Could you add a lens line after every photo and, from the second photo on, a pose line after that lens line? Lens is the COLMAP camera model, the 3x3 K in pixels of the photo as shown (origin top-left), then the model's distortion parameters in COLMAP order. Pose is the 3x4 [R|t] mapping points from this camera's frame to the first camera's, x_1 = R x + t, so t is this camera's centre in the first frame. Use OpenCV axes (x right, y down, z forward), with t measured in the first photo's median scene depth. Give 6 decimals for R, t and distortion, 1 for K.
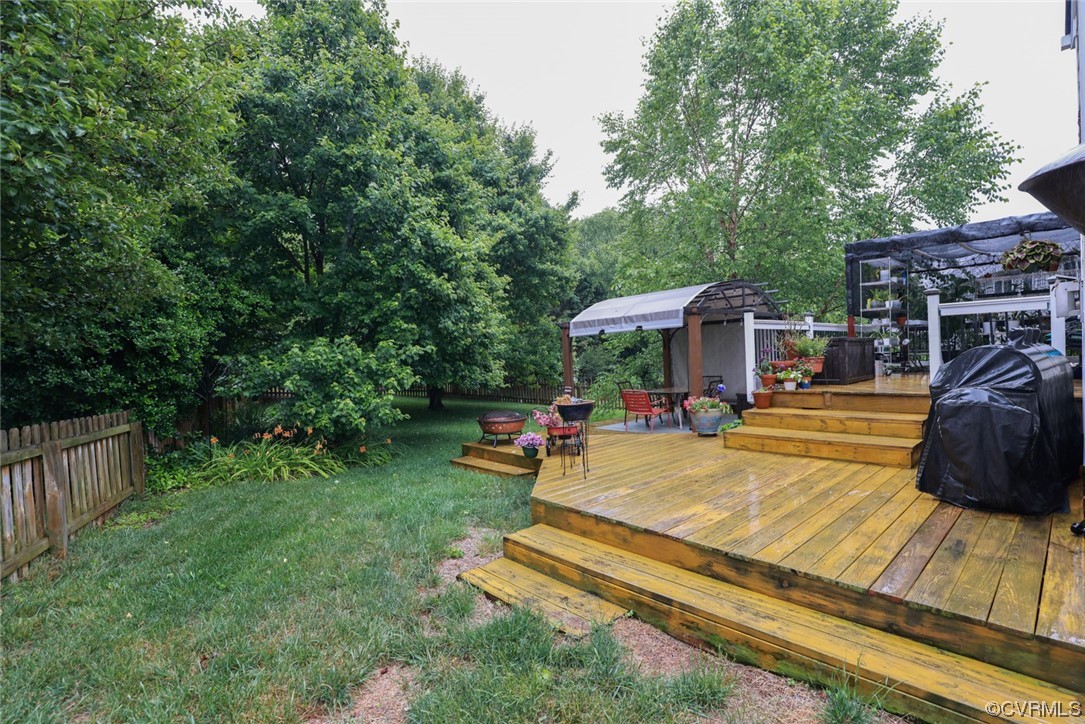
lens RADIAL K [[497.7, 0, 547.5], [0, 497.7, 360.3], [0, 0, 1]] dist [-0.024610, 0.000948]
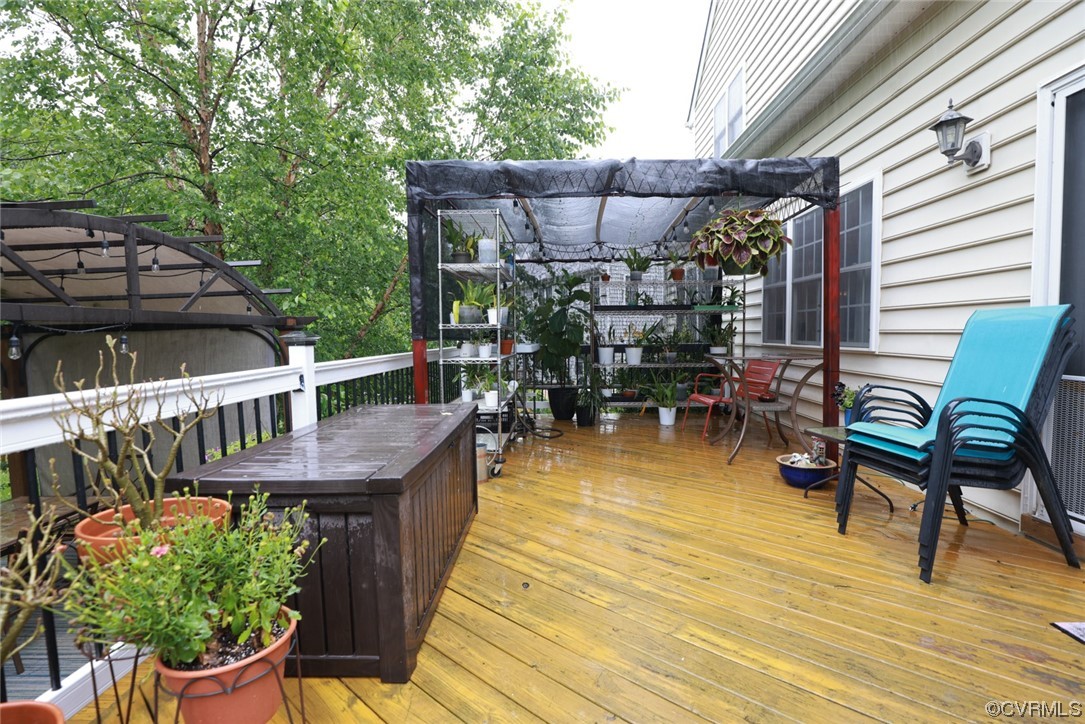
lens RADIAL K [[497.7, 0, 546.3], [0, 497.7, 362.6], [0, 0, 1]] dist [-0.024610, 0.000948]
pose [[0.690031, -0.033555, 0.723001, 0.391601], [-0.001477, 0.998857, 0.047767, -0.092685], [-0.723778, -0.034028, 0.689193, 0.643860]]
